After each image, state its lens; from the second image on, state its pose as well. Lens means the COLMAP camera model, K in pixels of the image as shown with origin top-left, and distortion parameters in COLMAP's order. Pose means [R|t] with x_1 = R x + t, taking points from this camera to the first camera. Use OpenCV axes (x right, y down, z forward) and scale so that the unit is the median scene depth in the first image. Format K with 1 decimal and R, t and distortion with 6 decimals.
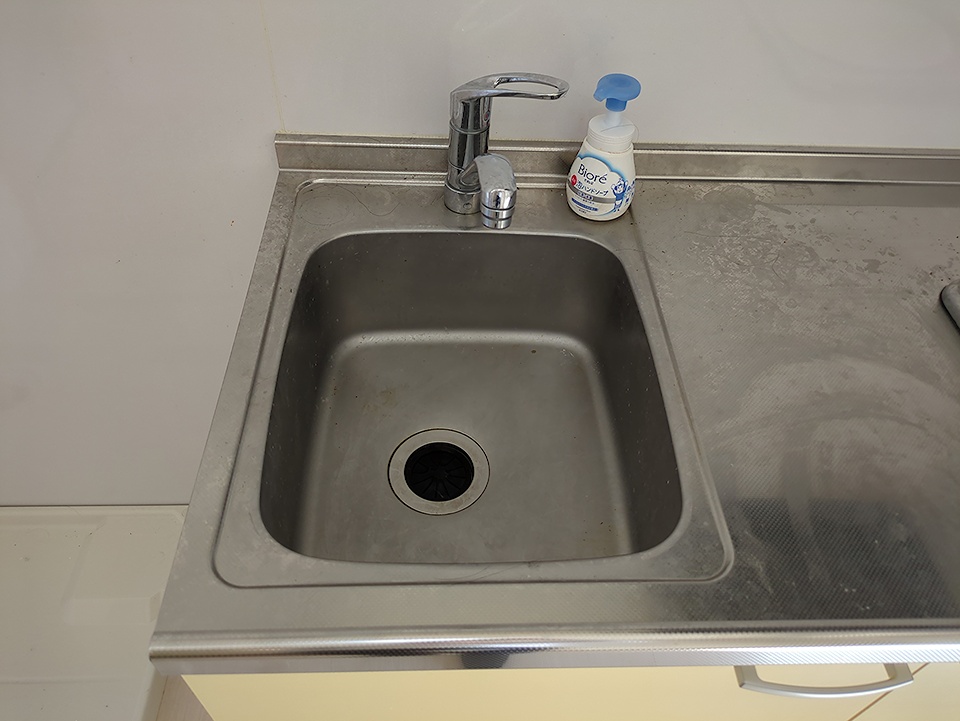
lens RADIAL K [[406.3, 0, 480.0], [0, 406.3, 360.5], [0, 0, 1]] dist [0.000185, -0.000177]
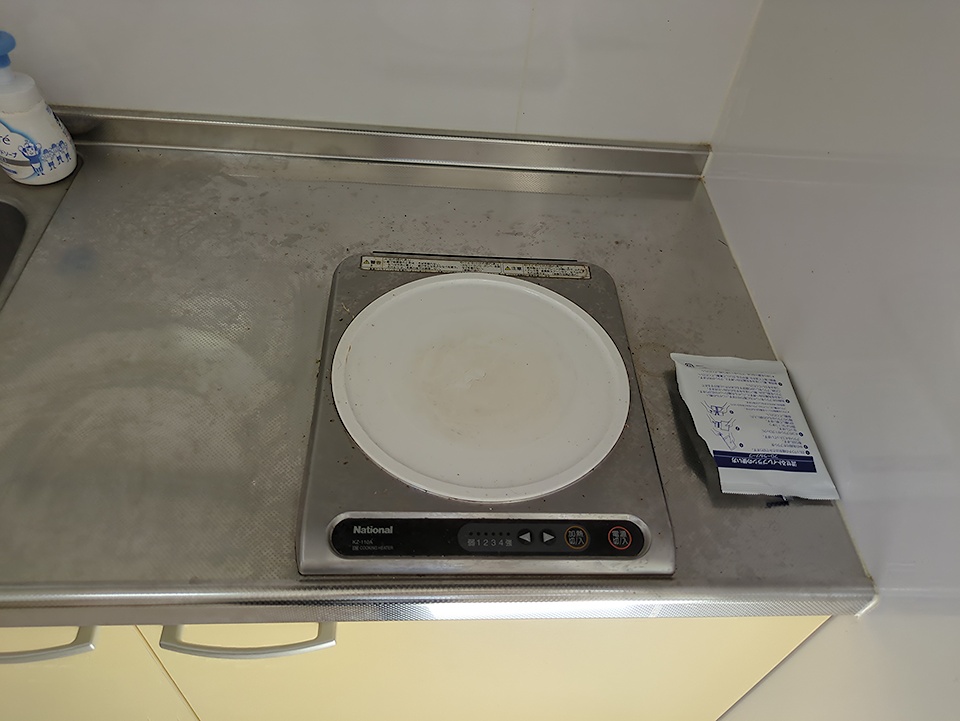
lens RADIAL K [[374.8, 0, 486.4], [0, 374.8, 359.5], [0, 0, 1]] dist [0.001189, 0.000565]
pose [[0.999299, 0.024586, 0.028230, 1.407466], [-0.025907, 0.998539, 0.047419, 0.006870], [-0.027023, -0.048117, 0.998476, 0.040950]]
